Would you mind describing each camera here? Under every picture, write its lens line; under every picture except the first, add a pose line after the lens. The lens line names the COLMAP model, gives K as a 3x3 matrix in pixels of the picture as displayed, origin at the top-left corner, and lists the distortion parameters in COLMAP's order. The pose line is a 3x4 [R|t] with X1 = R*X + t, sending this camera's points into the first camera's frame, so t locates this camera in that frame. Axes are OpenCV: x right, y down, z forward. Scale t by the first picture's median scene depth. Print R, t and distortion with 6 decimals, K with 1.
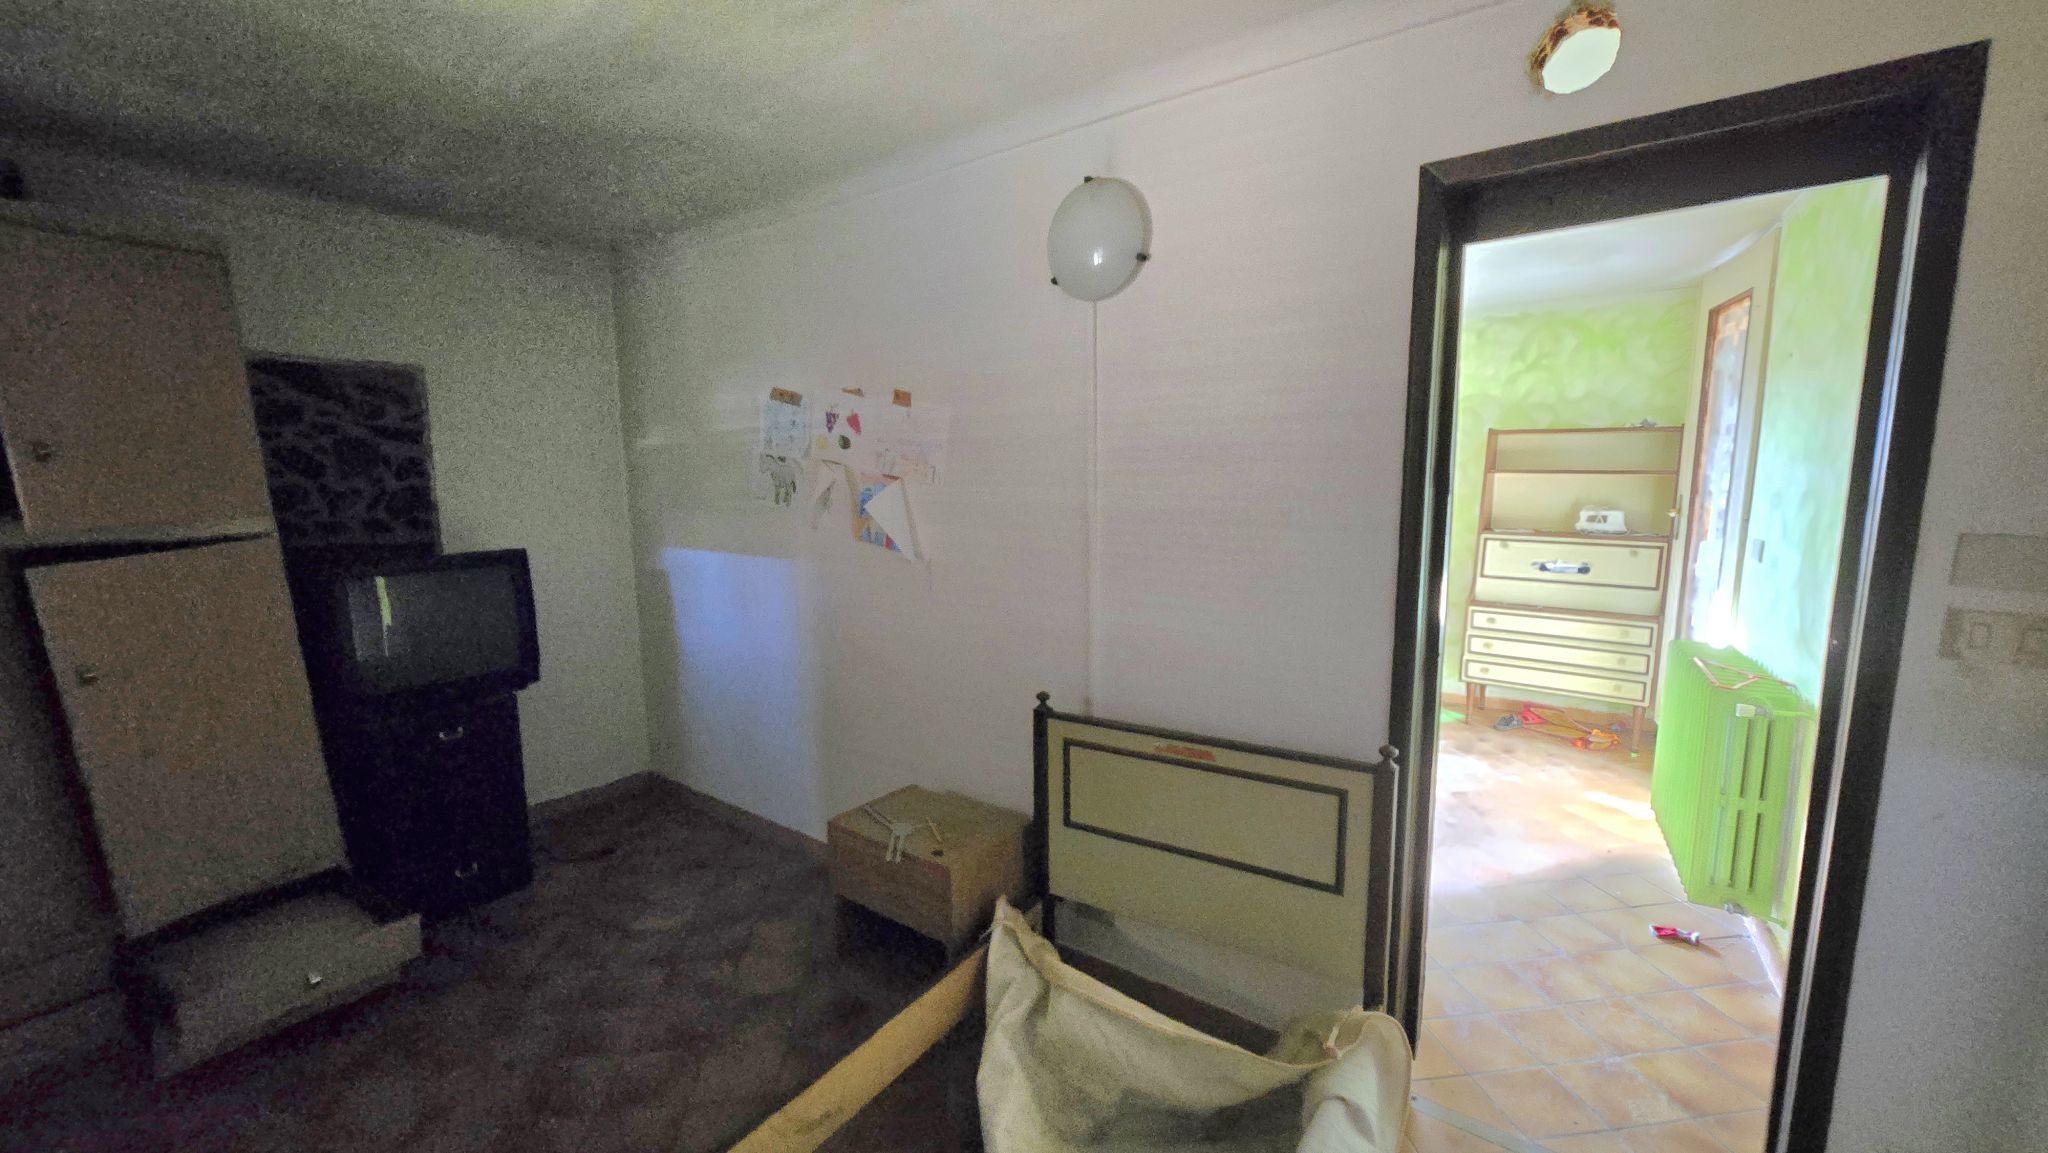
lens RADIAL K [[833.8, 0, 1027.7], [0, 833.8, 583.7], [0, 0, 1]] dist [-0.003861, 0.000334]
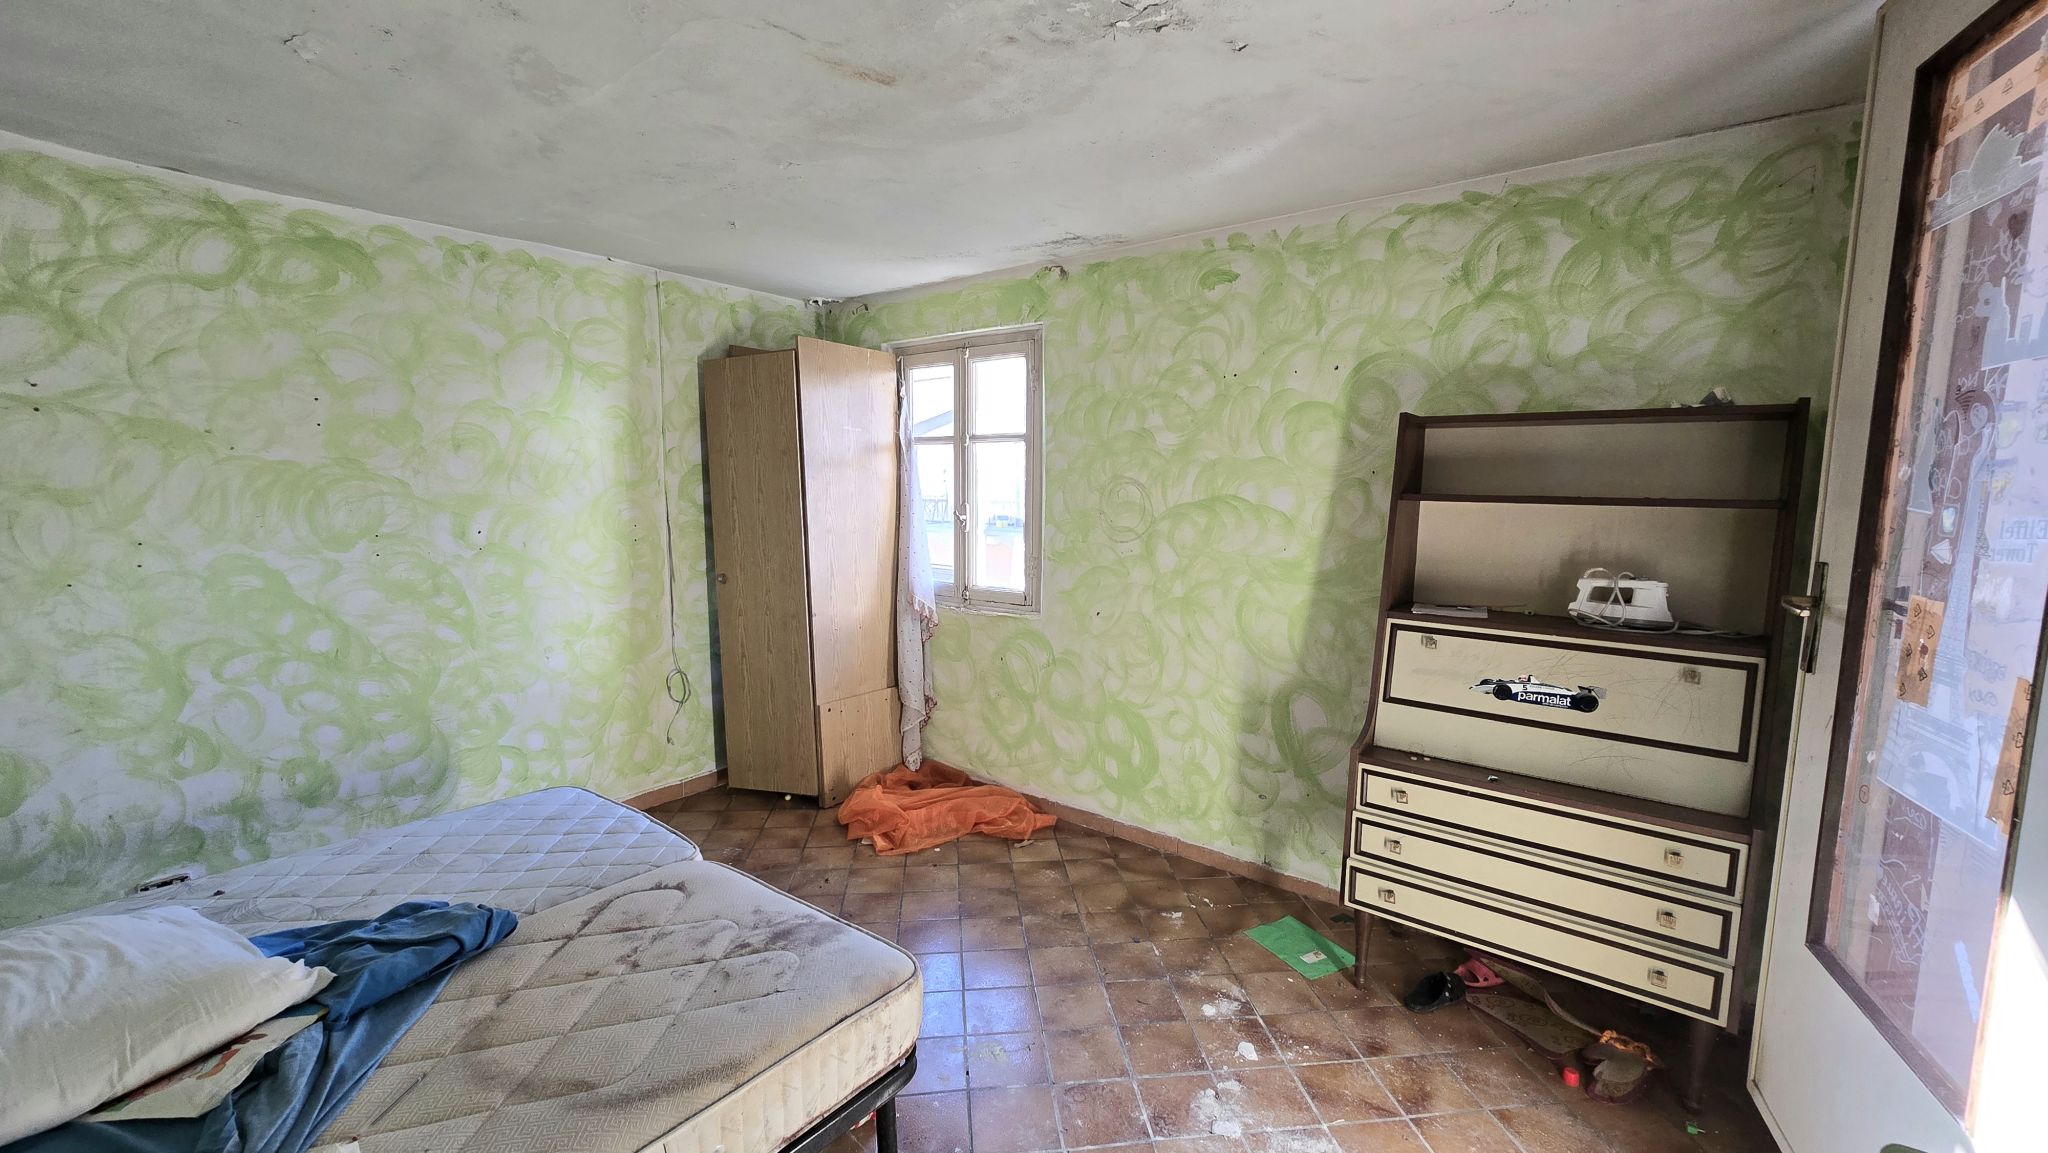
lens RADIAL K [[833.8, 0, 1039.0], [0, 833.8, 584.4], [0, 0, 1]] dist [-0.003861, 0.000334]
pose [[0.999919, 0.012713, -0.000287, 0.143778], [-0.012716, 0.999769, -0.017304, -0.029922], [0.000067, 0.017306, 0.999850, 0.211340]]
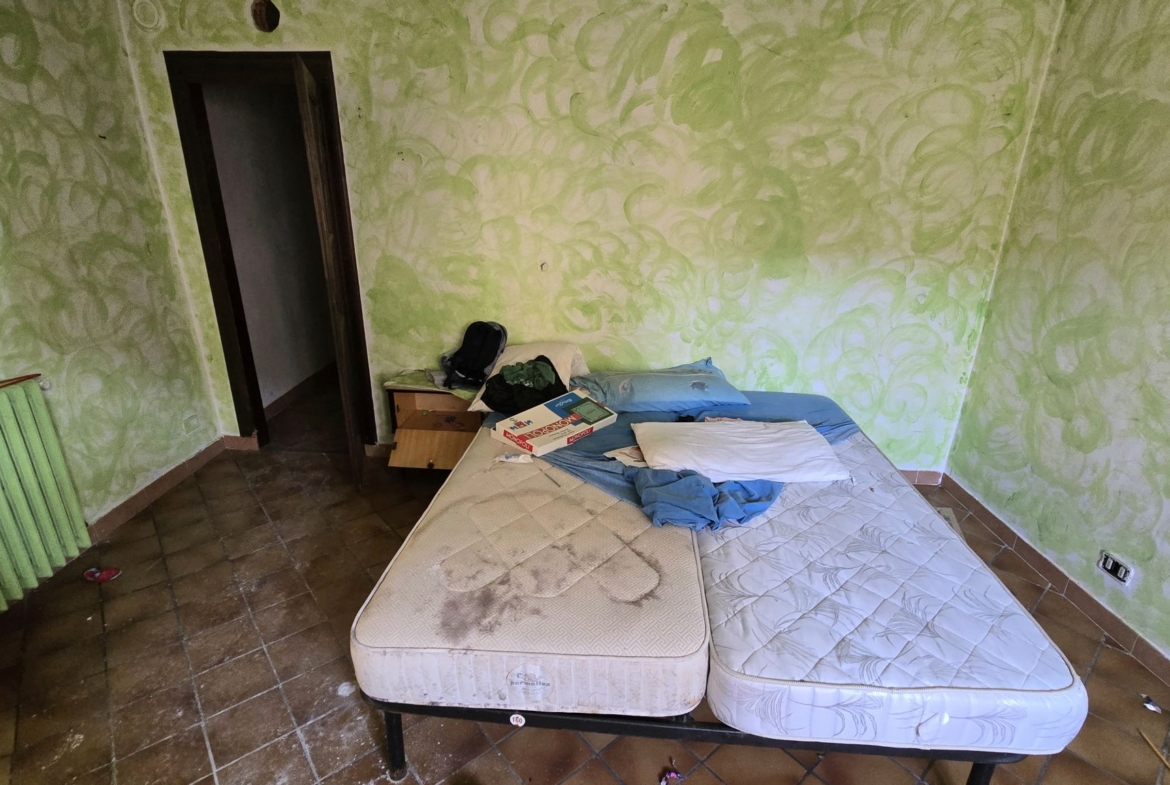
lens RADIAL K [[568.4, 0, 591.6], [0, 568.4, 396.0], [0, 0, 1]] dist [-0.003203, 0.000265]
pose [[-0.835863, 0.174167, -0.520576, 0.133679], [-0.087787, 0.893715, 0.439962, -0.063016], [0.541873, 0.413447, -0.731734, 0.457398]]
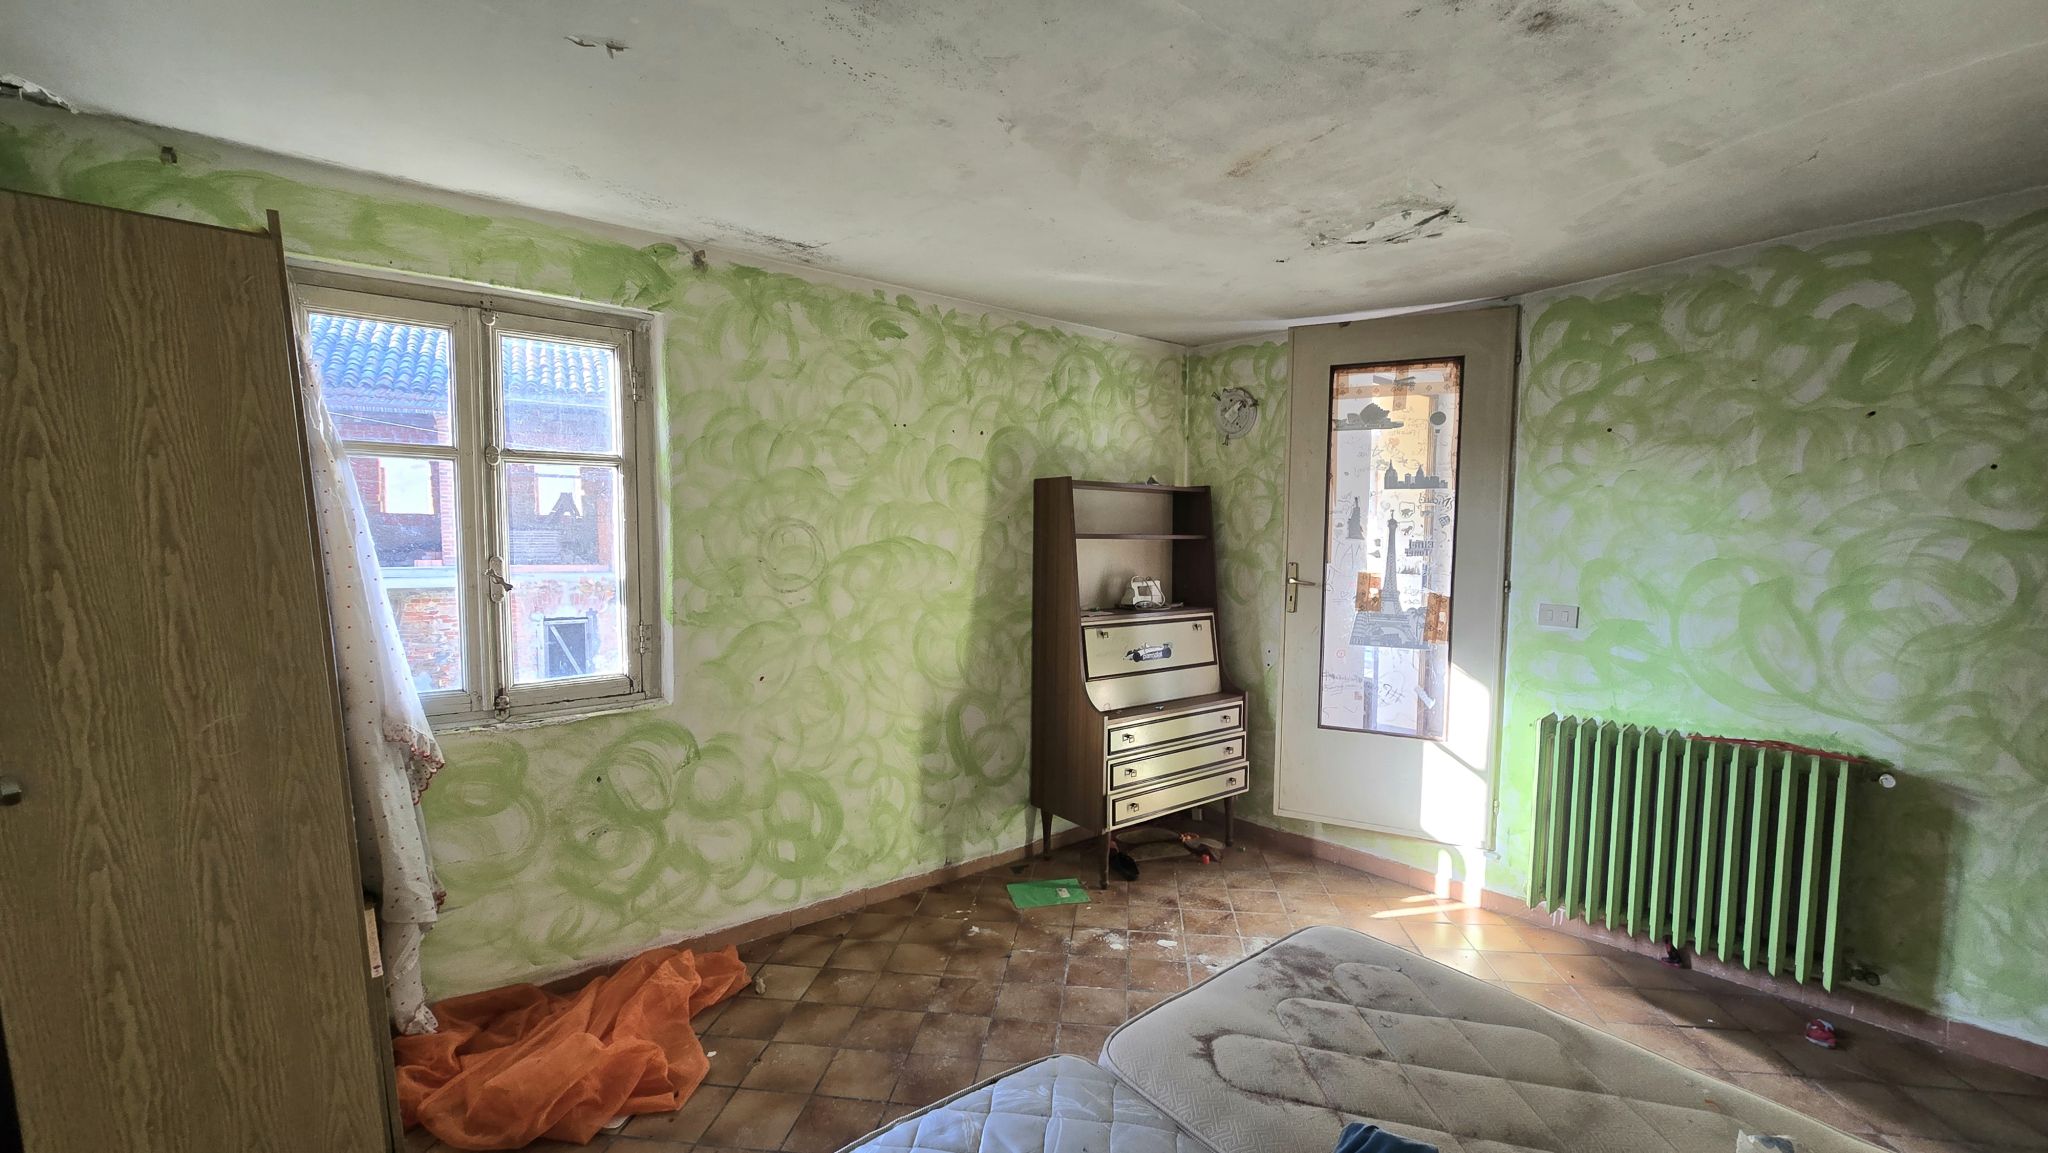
lens RADIAL K [[833.8, 0, 1040.9], [0, 833.8, 583.8], [0, 0, 1]] dist [-0.003861, 0.000334]
pose [[0.234335, -0.060159, 0.970293, -0.070945], [0.122673, 0.991935, 0.031874, -0.052393], [-0.964385, 0.111559, 0.239825, 0.374080]]
